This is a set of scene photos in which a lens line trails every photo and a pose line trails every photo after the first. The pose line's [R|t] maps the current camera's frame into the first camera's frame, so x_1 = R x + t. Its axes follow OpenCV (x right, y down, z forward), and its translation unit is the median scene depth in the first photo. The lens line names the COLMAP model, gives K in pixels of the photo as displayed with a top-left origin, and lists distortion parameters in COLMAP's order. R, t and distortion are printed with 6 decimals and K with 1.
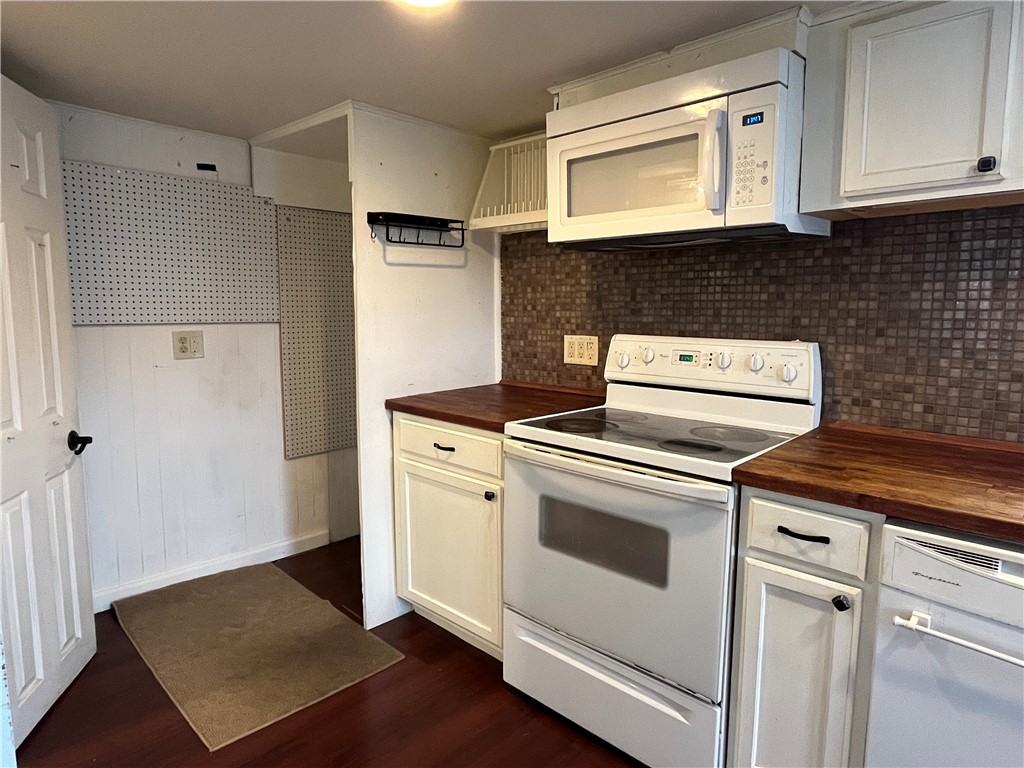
lens RADIAL K [[612.4, 0, 517.0], [0, 612.4, 385.9], [0, 0, 1]] dist [-0.001045, -0.004157]
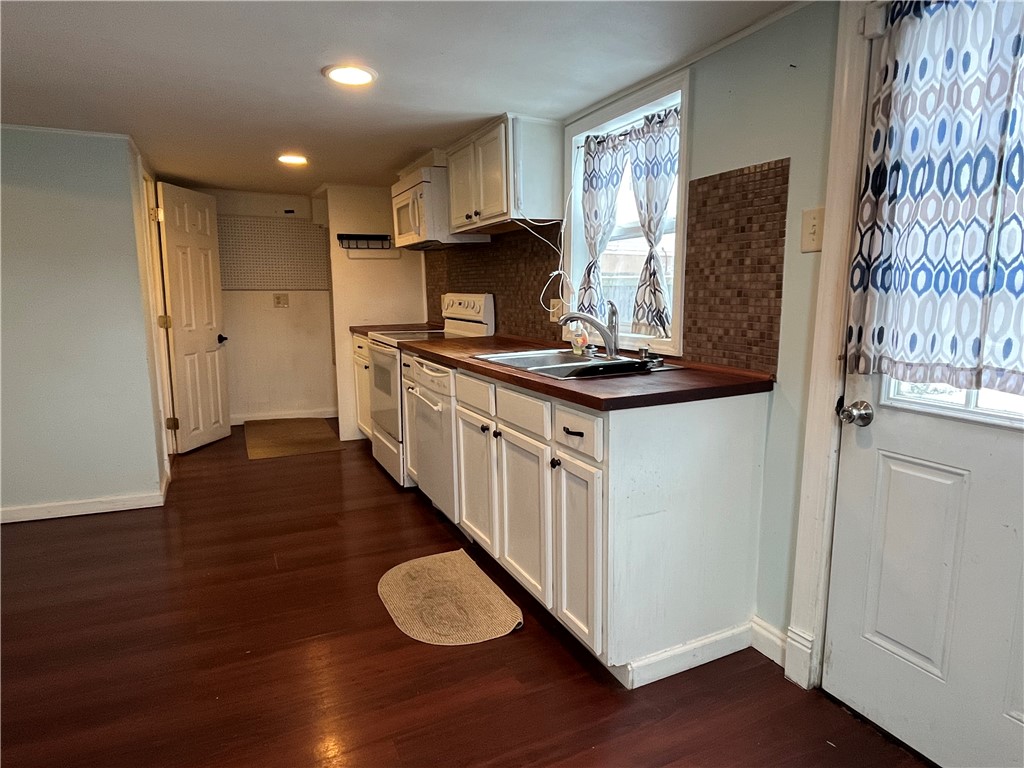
lens RADIAL K [[612.4, 0, 516.4], [0, 612.4, 387.4], [0, 0, 1]] dist [-0.001045, -0.004157]
pose [[0.935344, 0.050411, -0.350130, 1.080231], [-0.039391, 0.998481, 0.038530, 0.131963], [0.351540, -0.022247, 0.935908, -0.741532]]
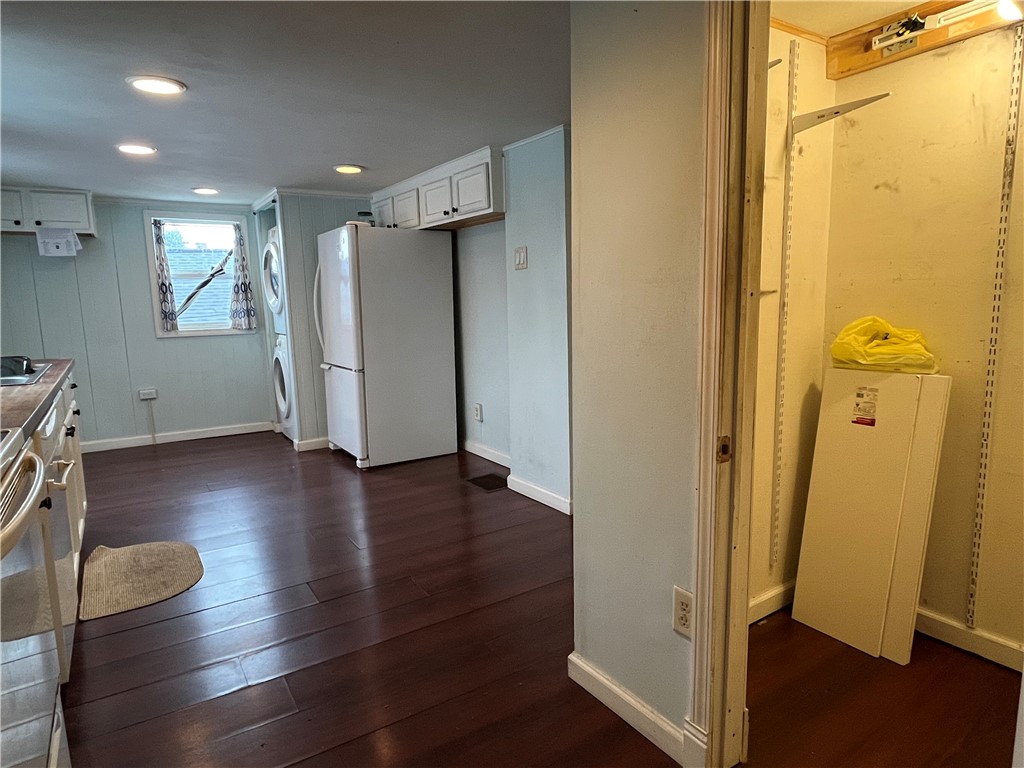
lens RADIAL K [[612.4, 0, 514.7], [0, 612.4, 386.9], [0, 0, 1]] dist [-0.001045, -0.004157]
pose [[-0.972202, -0.016425, 0.233566, -0.399967], [0.048352, 0.961951, 0.268909, -0.095809], [-0.229096, 0.272727, -0.934417, 1.091332]]
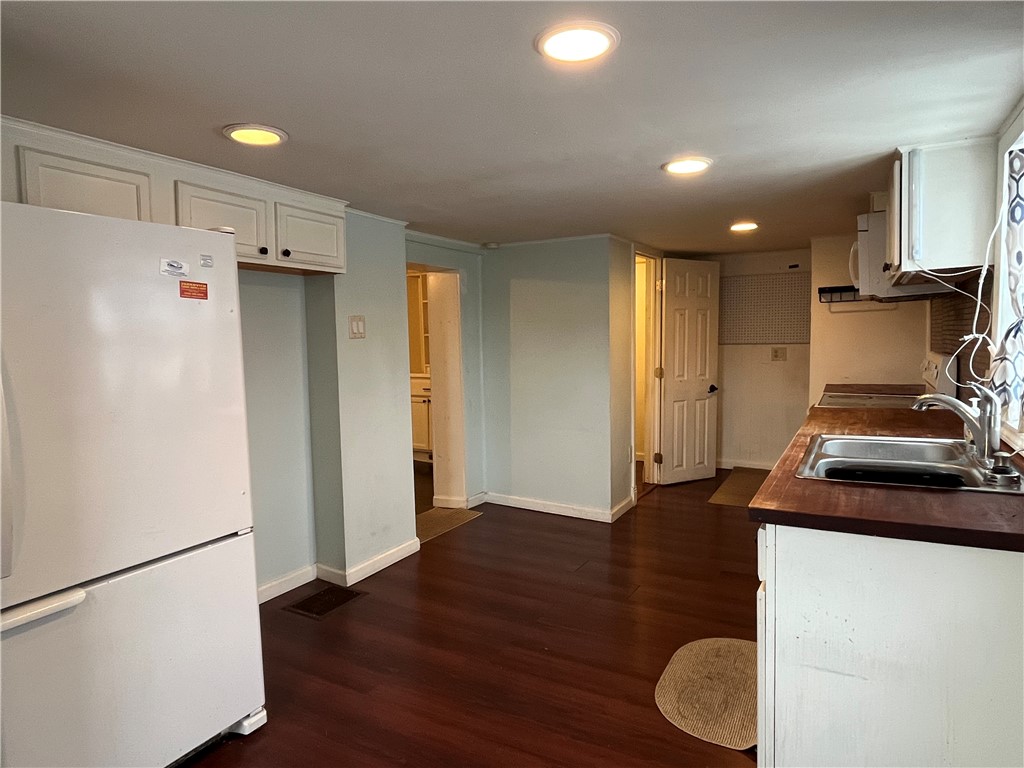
lens RADIAL K [[612.4, 0, 514.9], [0, 612.4, 386.7], [0, 0, 1]] dist [-0.001045, -0.004157]
pose [[0.241465, 0.071762, -0.967753, 1.468282], [-0.102459, 0.993573, 0.048112, 0.040130], [0.964985, 0.087537, 0.247266, -0.415516]]
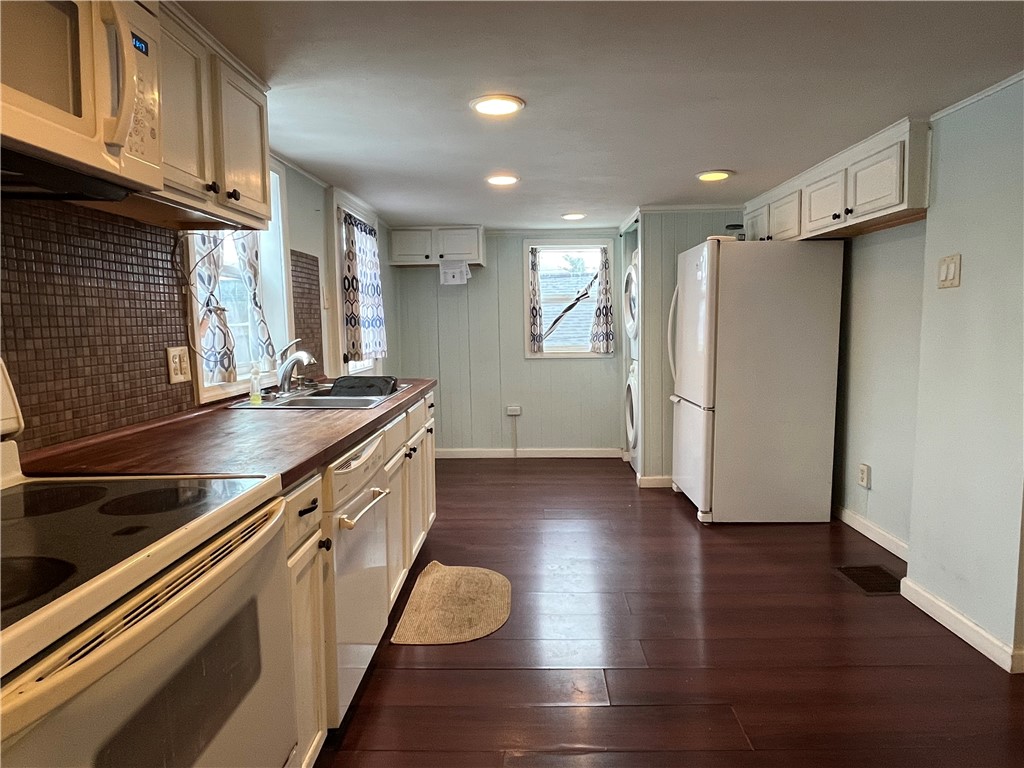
lens RADIAL K [[612.4, 0, 515.6], [0, 612.4, 386.3], [0, 0, 1]] dist [-0.001045, -0.004157]
pose [[-0.669965, -0.069975, 0.739088, -0.342668], [0.107995, 0.975772, 0.190279, -0.080725], [-0.734496, 0.207298, -0.646176, 0.834876]]
